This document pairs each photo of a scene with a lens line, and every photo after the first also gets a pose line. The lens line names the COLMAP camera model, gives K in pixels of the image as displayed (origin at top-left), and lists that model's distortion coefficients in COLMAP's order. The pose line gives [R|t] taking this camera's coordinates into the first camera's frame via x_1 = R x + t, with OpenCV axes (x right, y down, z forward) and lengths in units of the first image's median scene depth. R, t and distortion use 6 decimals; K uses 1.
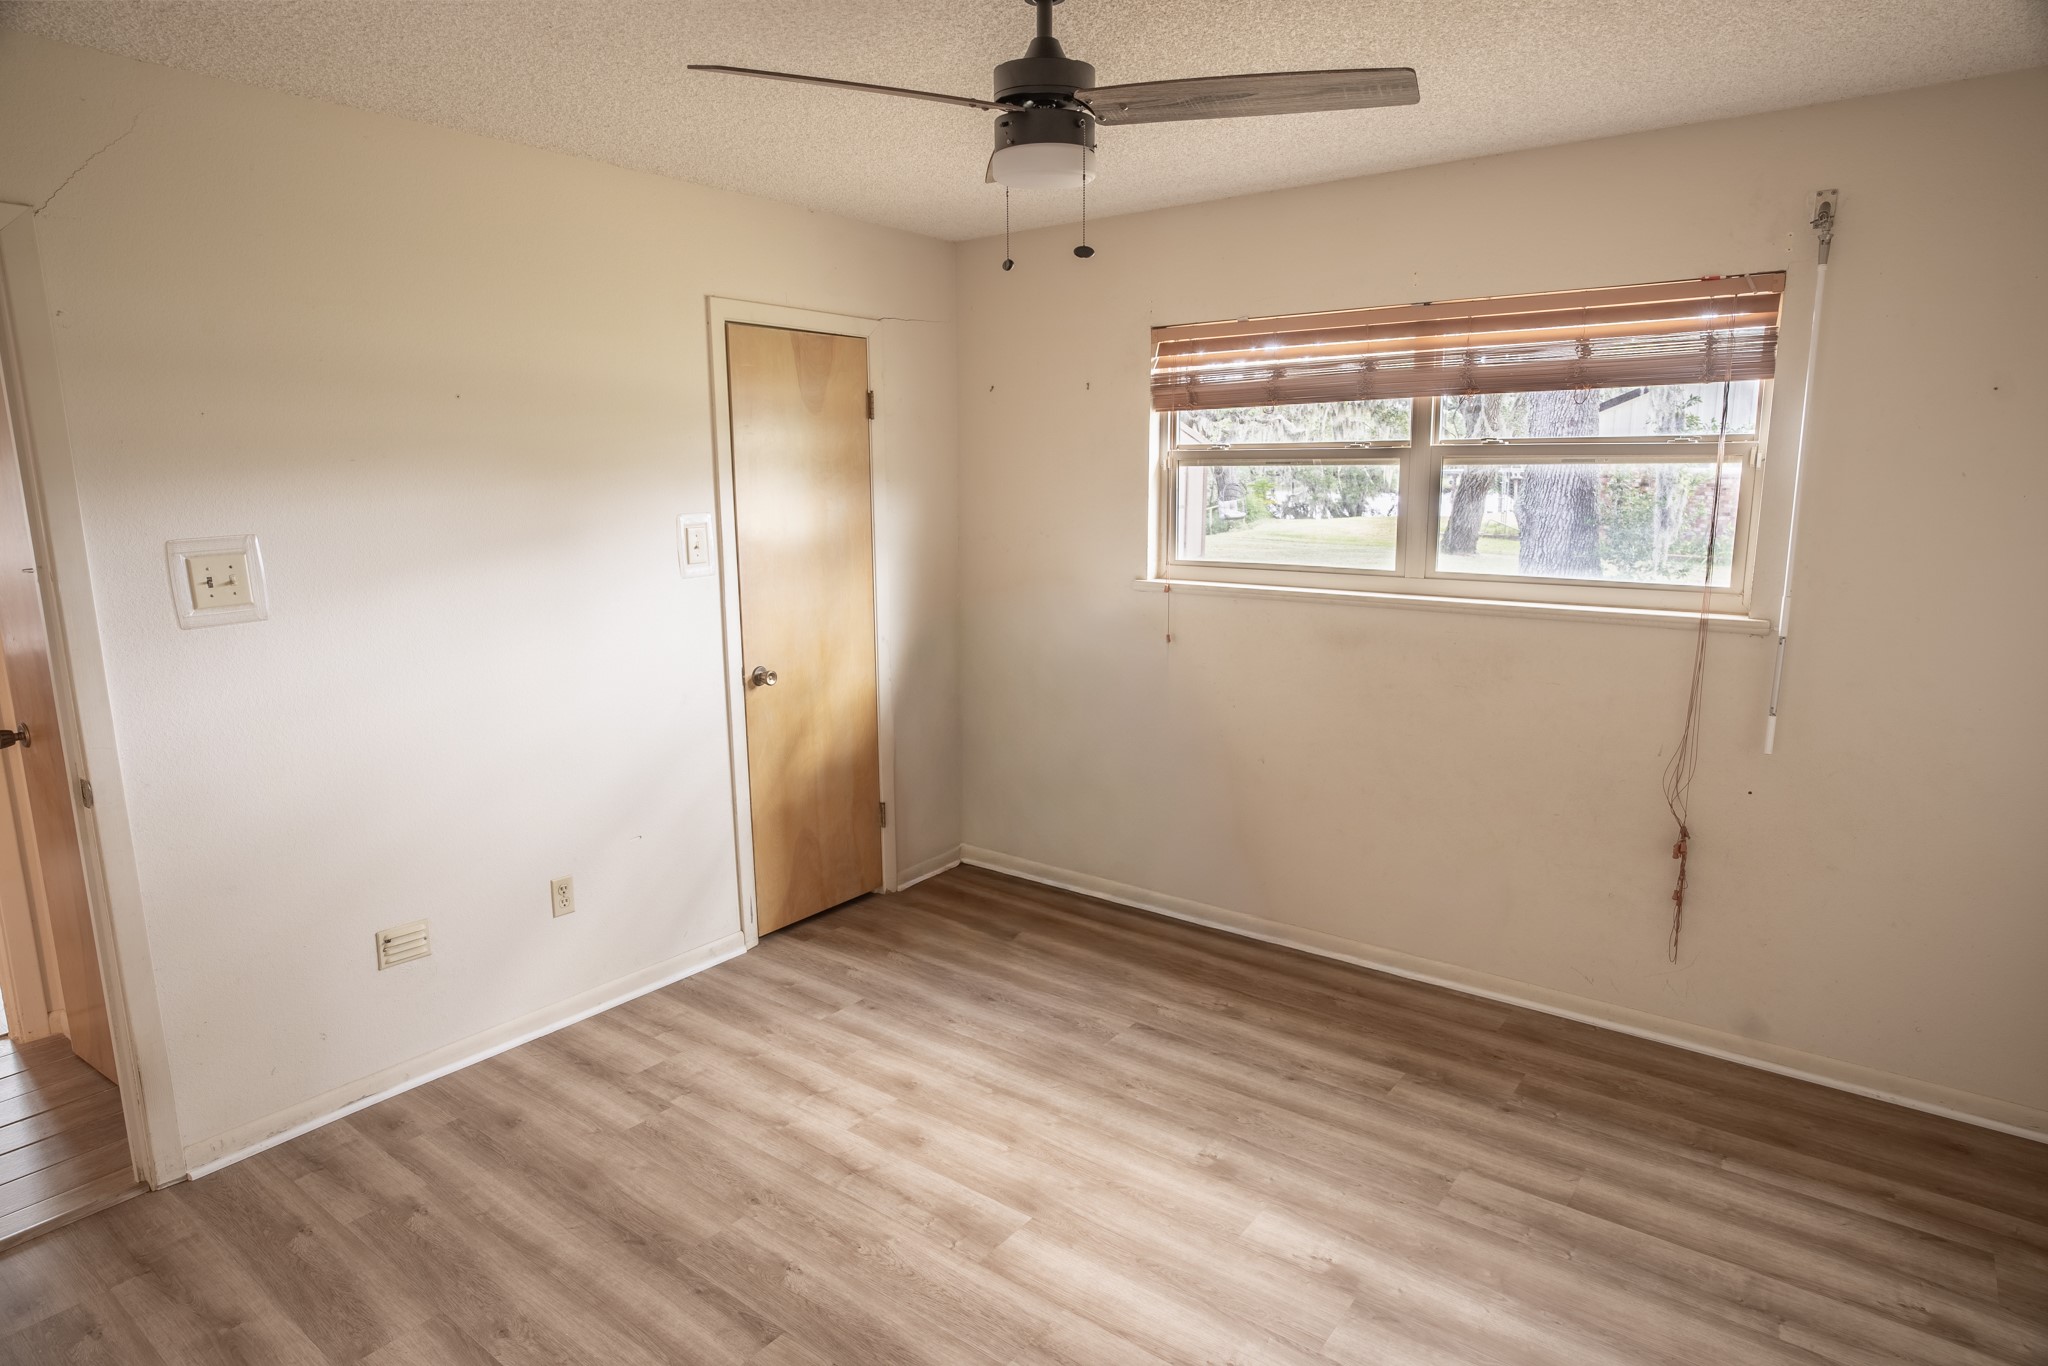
lens RADIAL K [[1169.6, 0, 1024.6], [0, 1169.6, 683.2], [0, 0, 1]] dist [-0.022485, 0.015206]
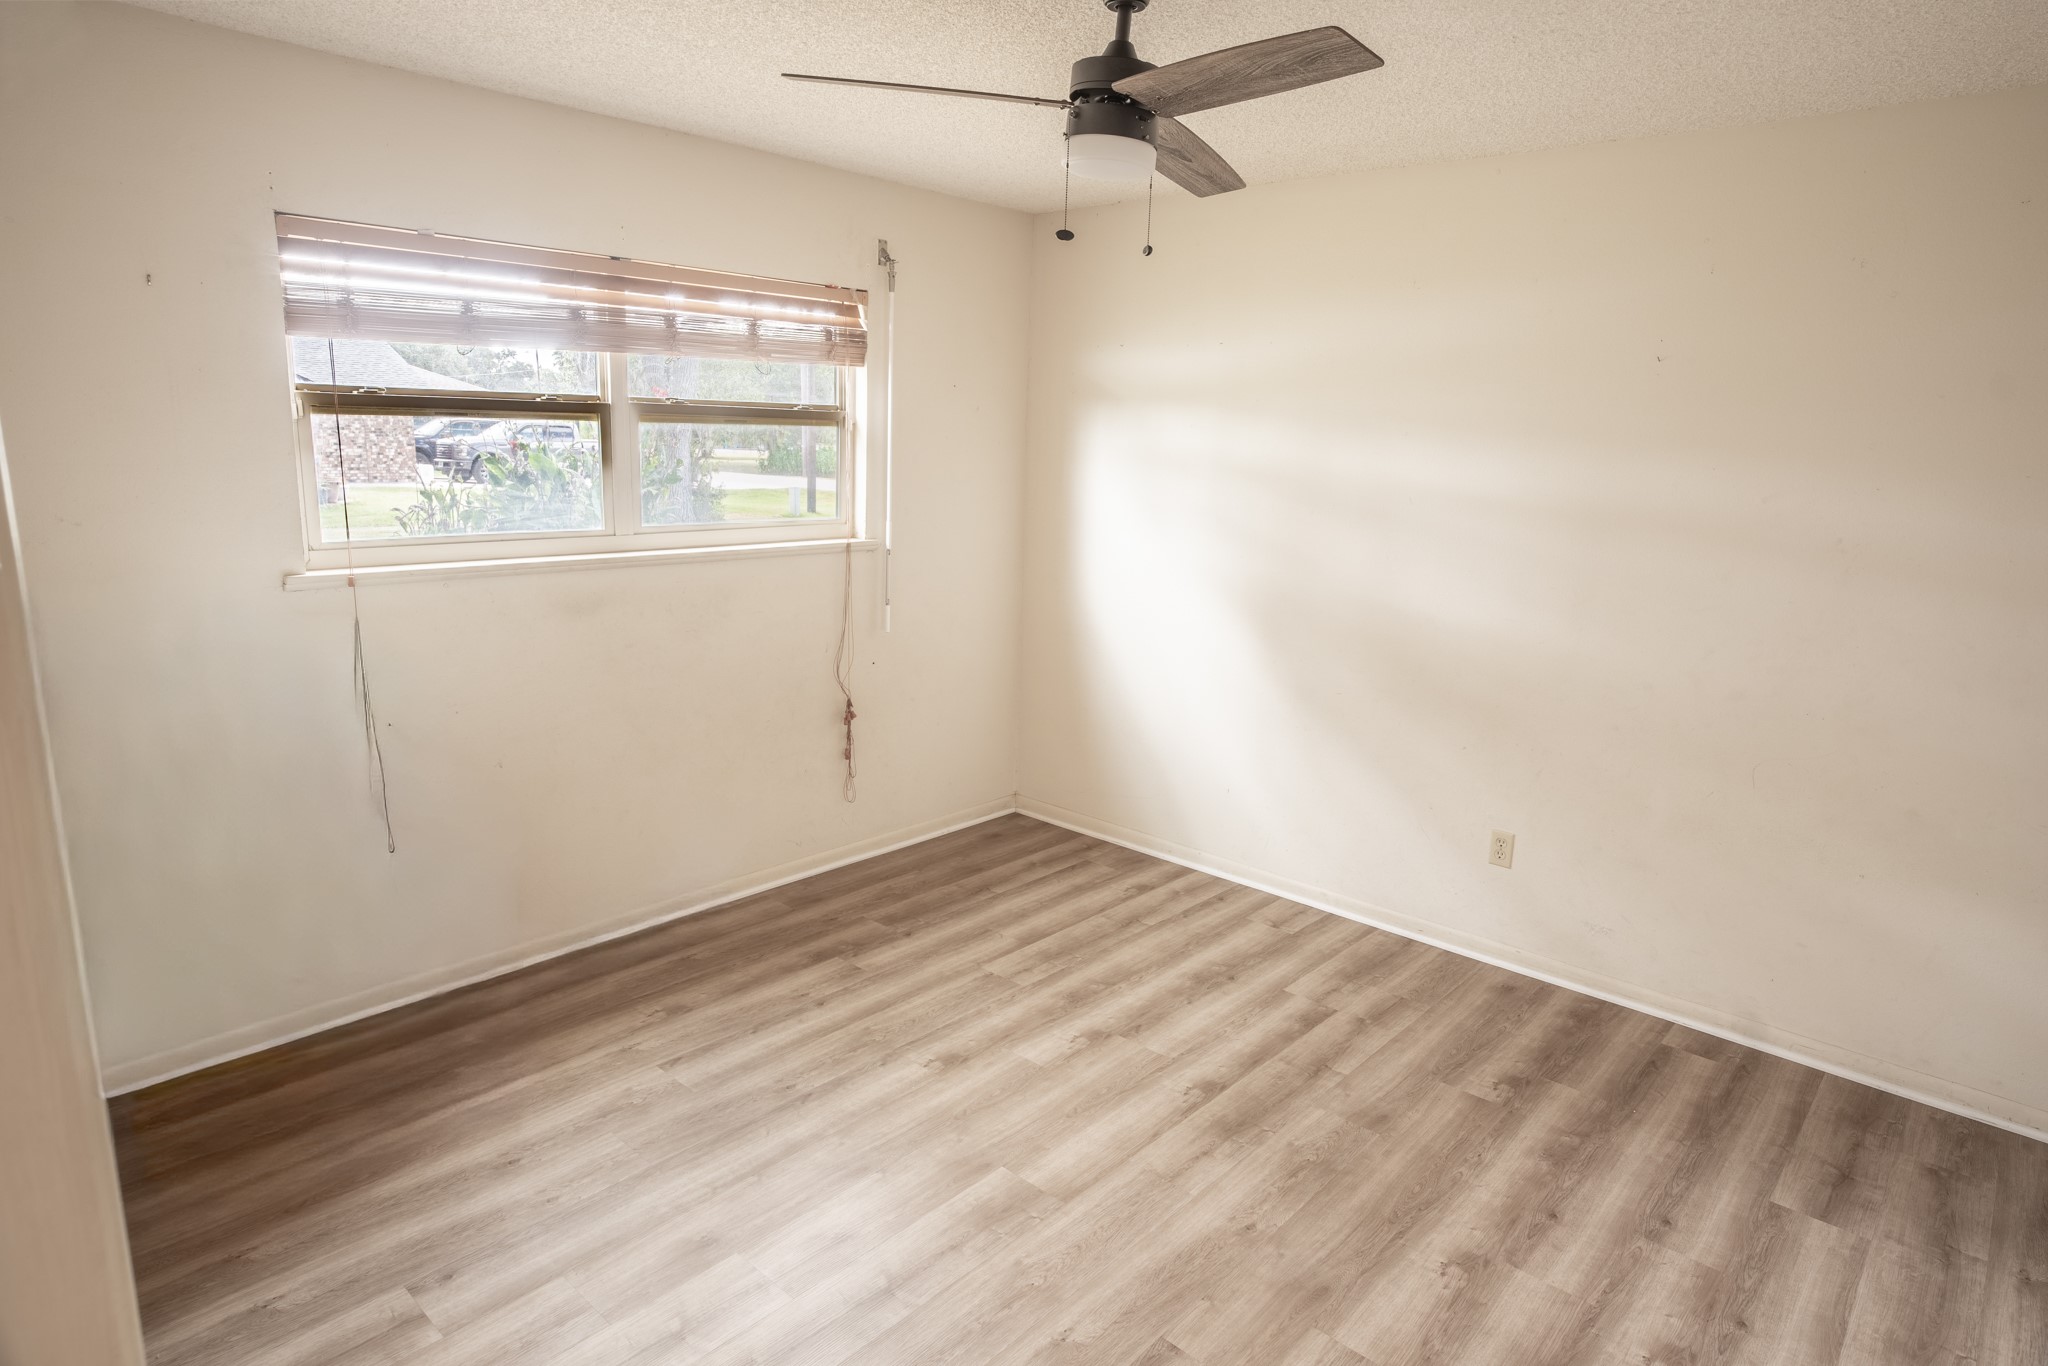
lens RADIAL K [[1169.6, 0, 1022.1], [0, 1169.6, 684.7], [0, 0, 1]] dist [-0.022485, 0.015206]
pose [[0.087890, -0.201670, 0.975502, -0.750972], [0.154027, 0.970265, 0.186710, -0.117742], [-0.984150, 0.133844, 0.116339, 0.666246]]
